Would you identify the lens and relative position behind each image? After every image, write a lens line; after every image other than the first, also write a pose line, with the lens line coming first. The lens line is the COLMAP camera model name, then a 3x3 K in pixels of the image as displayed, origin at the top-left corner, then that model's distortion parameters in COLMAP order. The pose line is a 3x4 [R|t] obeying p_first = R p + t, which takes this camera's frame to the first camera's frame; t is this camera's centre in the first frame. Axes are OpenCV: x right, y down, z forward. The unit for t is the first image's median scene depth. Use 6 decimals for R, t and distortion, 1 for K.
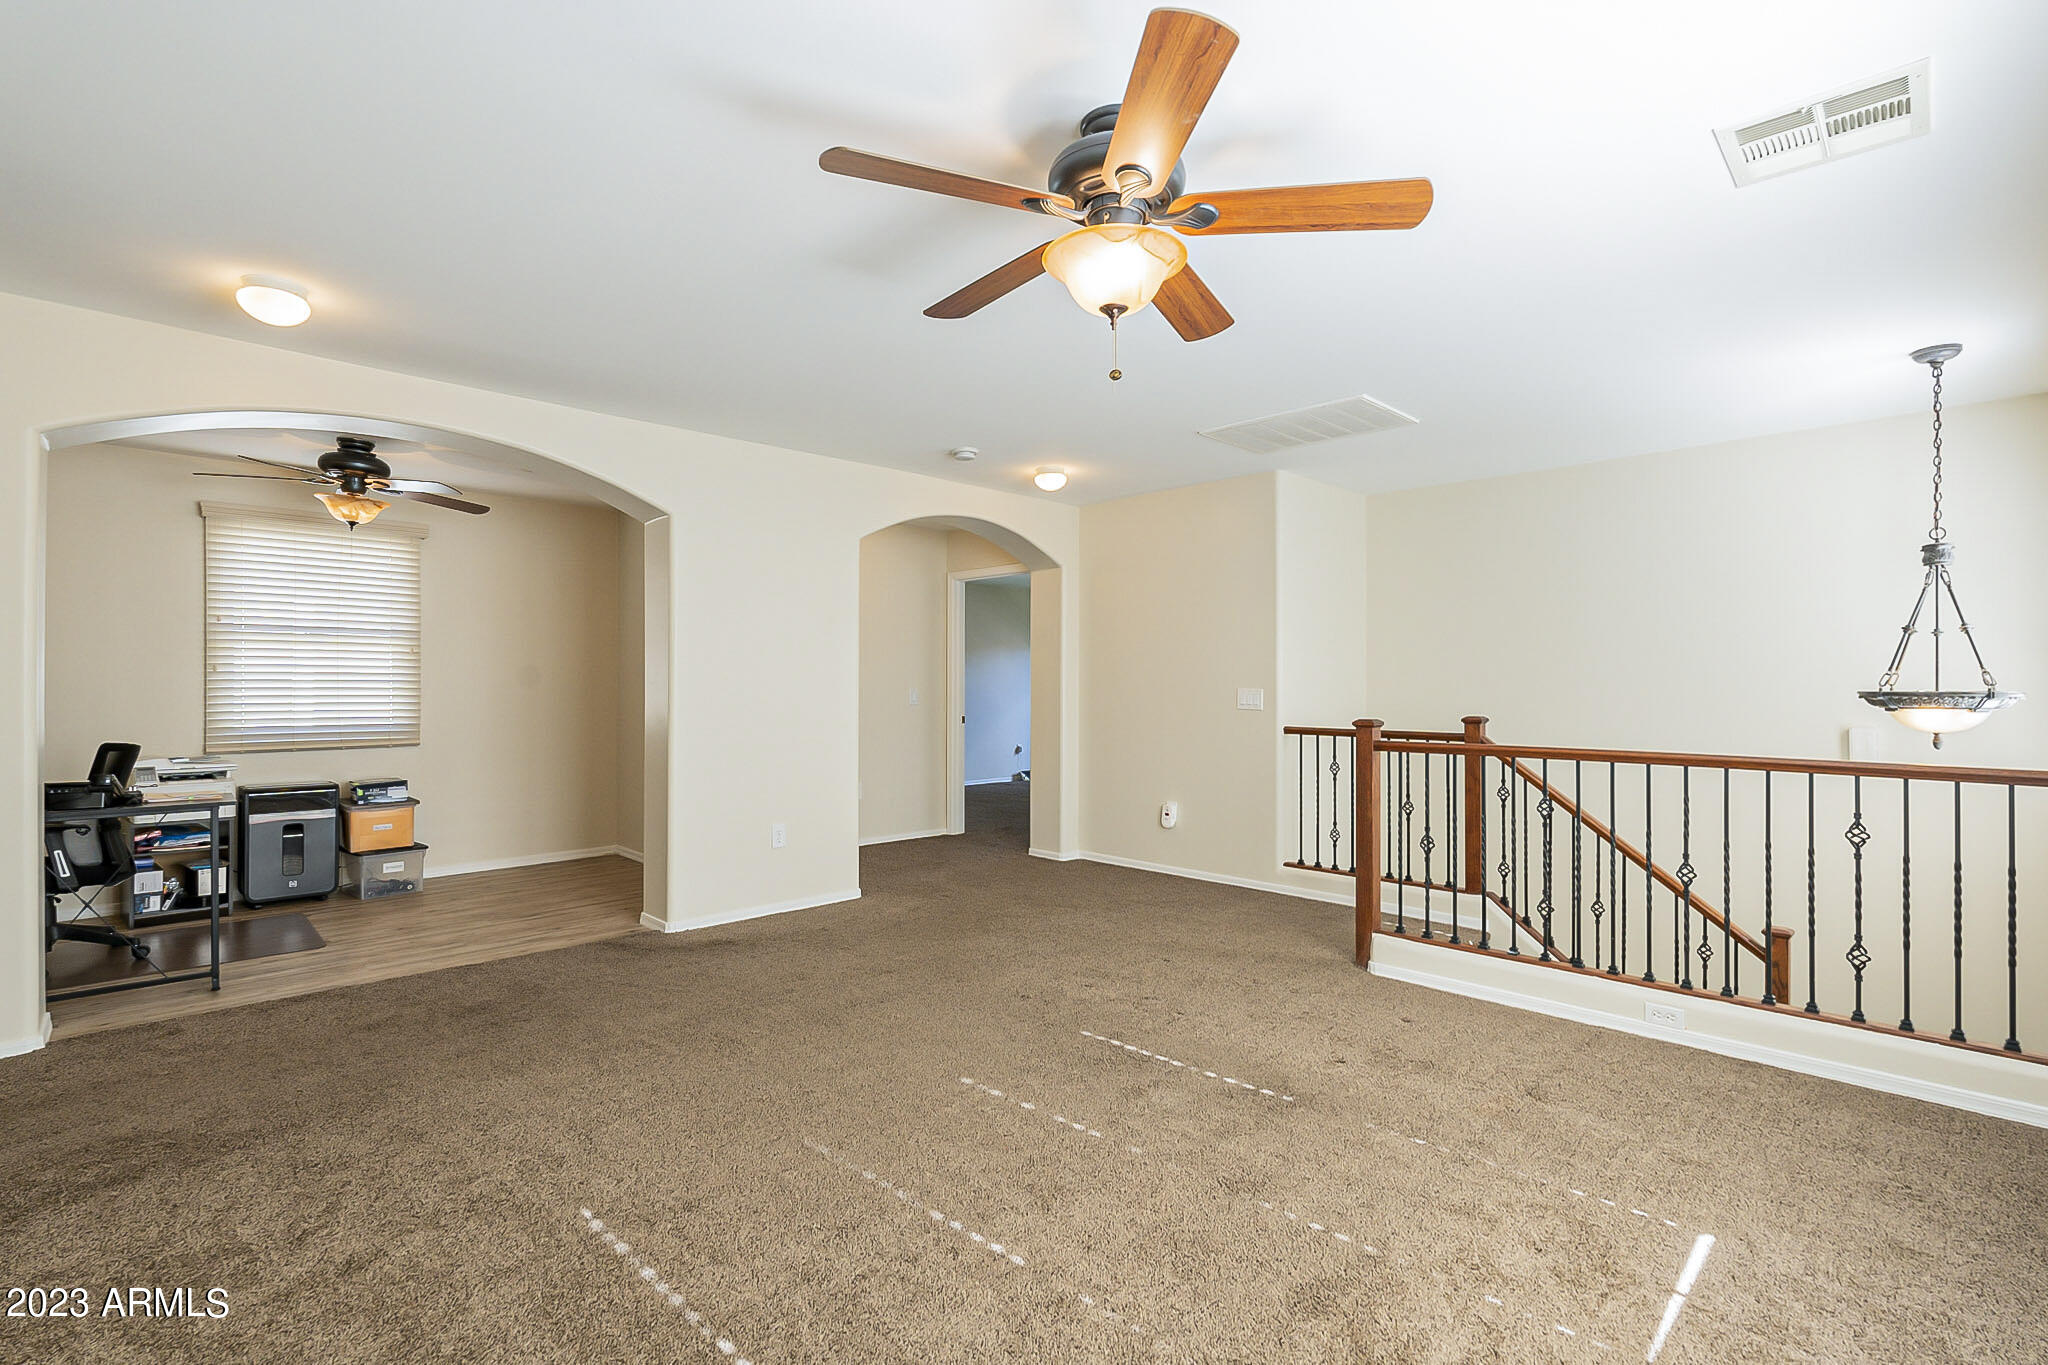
lens RADIAL K [[949.6, 0, 1024.4], [0, 949.6, 687.4], [0, 0, 1]] dist [-0.002421, -0.000661]
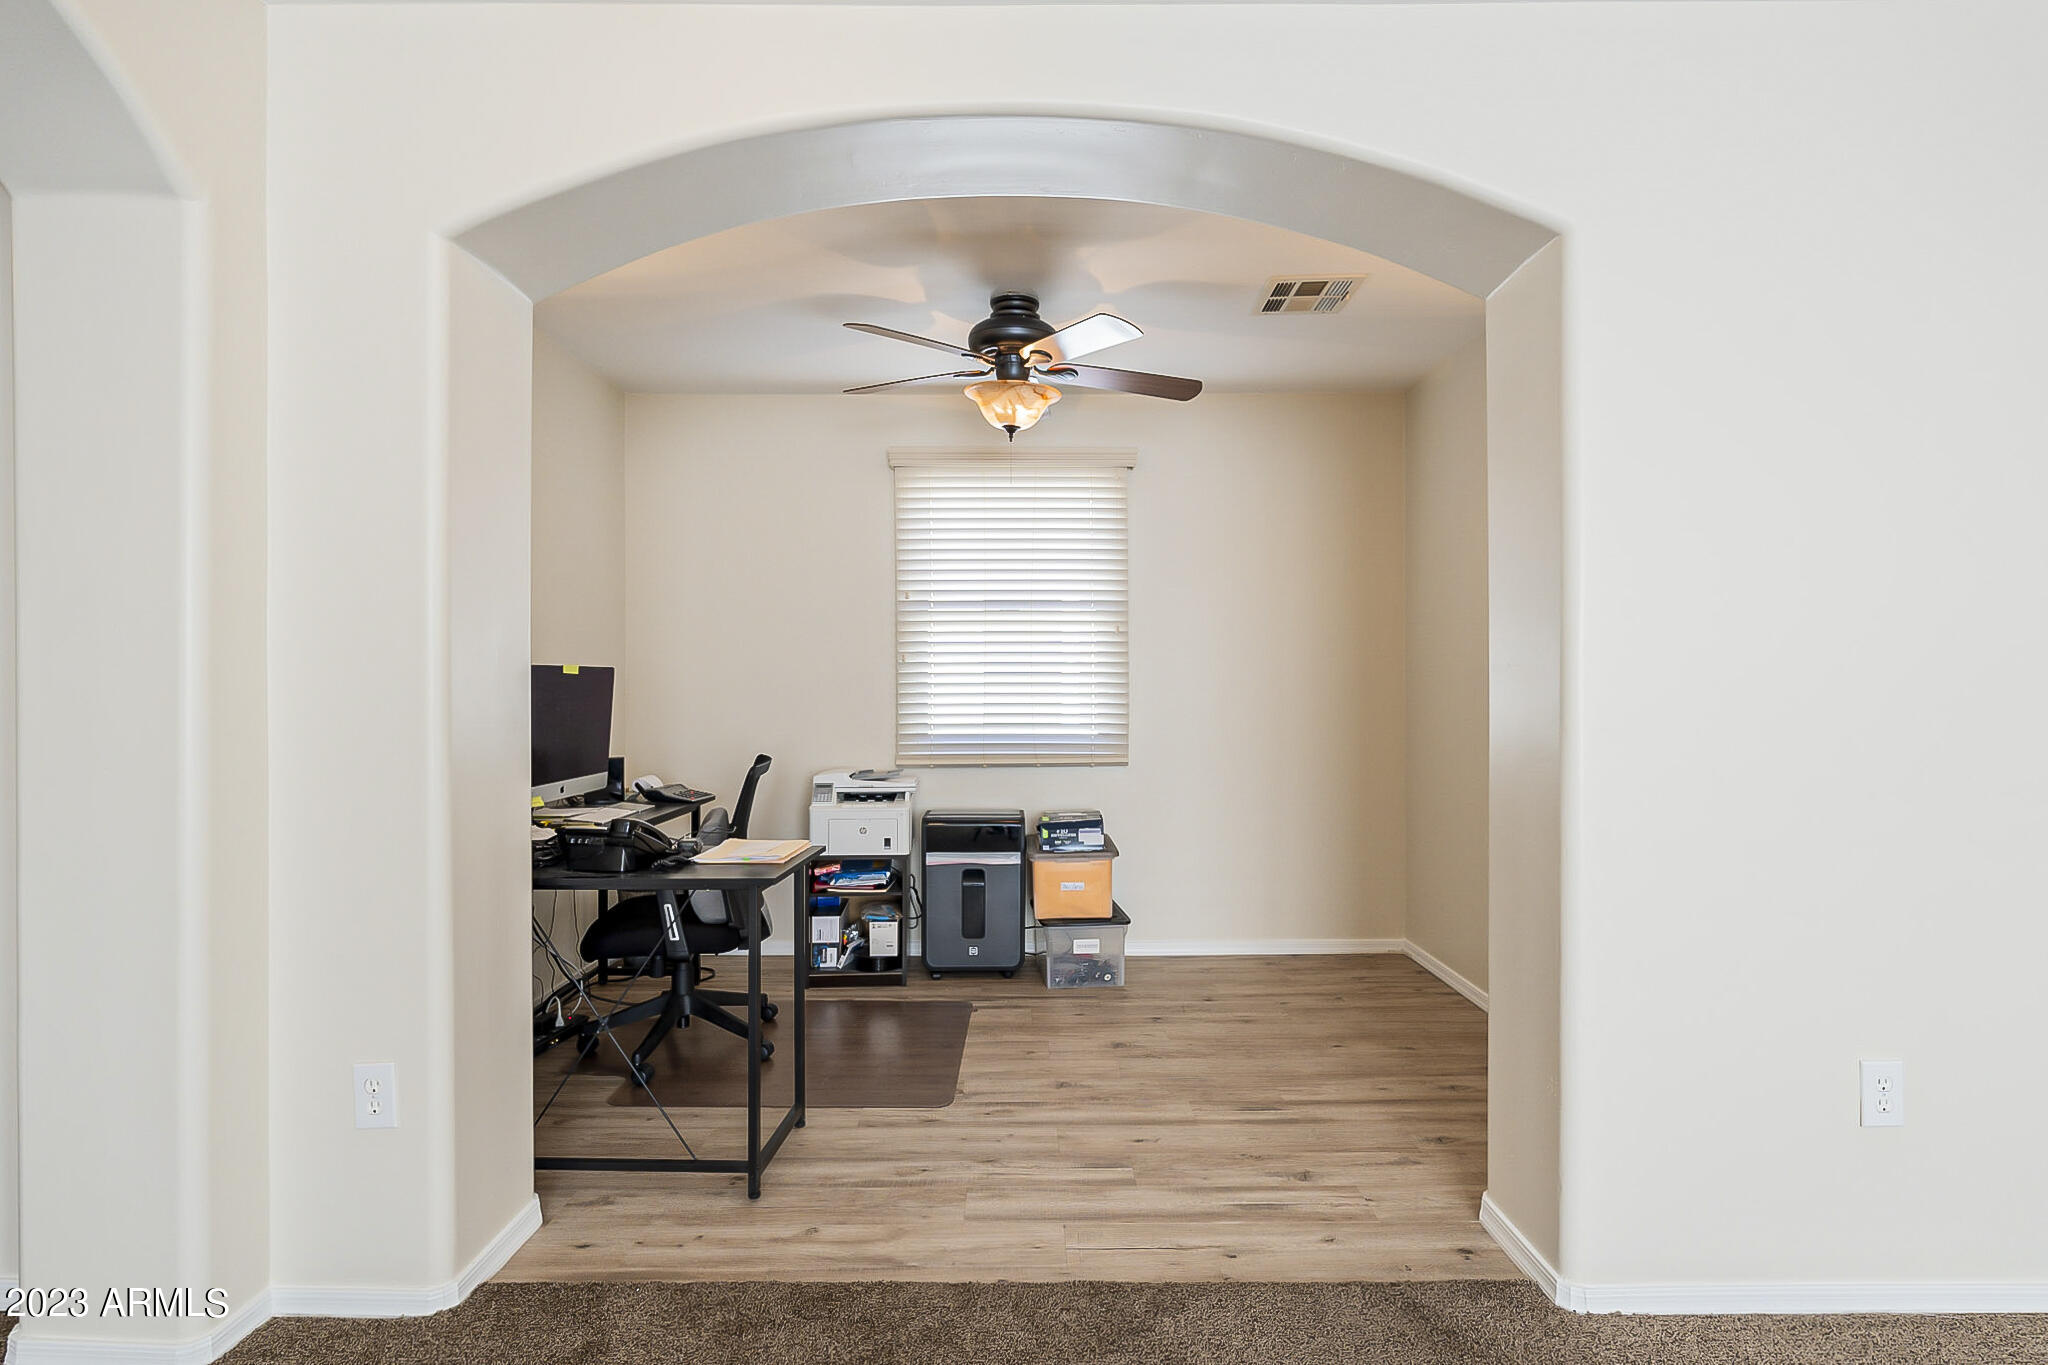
lens RADIAL K [[949.6, 0, 1024.4], [0, 949.6, 687.4], [0, 0, 1]] dist [-0.002421, -0.000661]
pose [[0.720391, -0.001201, -0.693567, -0.236756], [0.002838, 0.999995, 0.001217, 0.002951], [0.693562, -0.002845, 0.720391, 0.505280]]
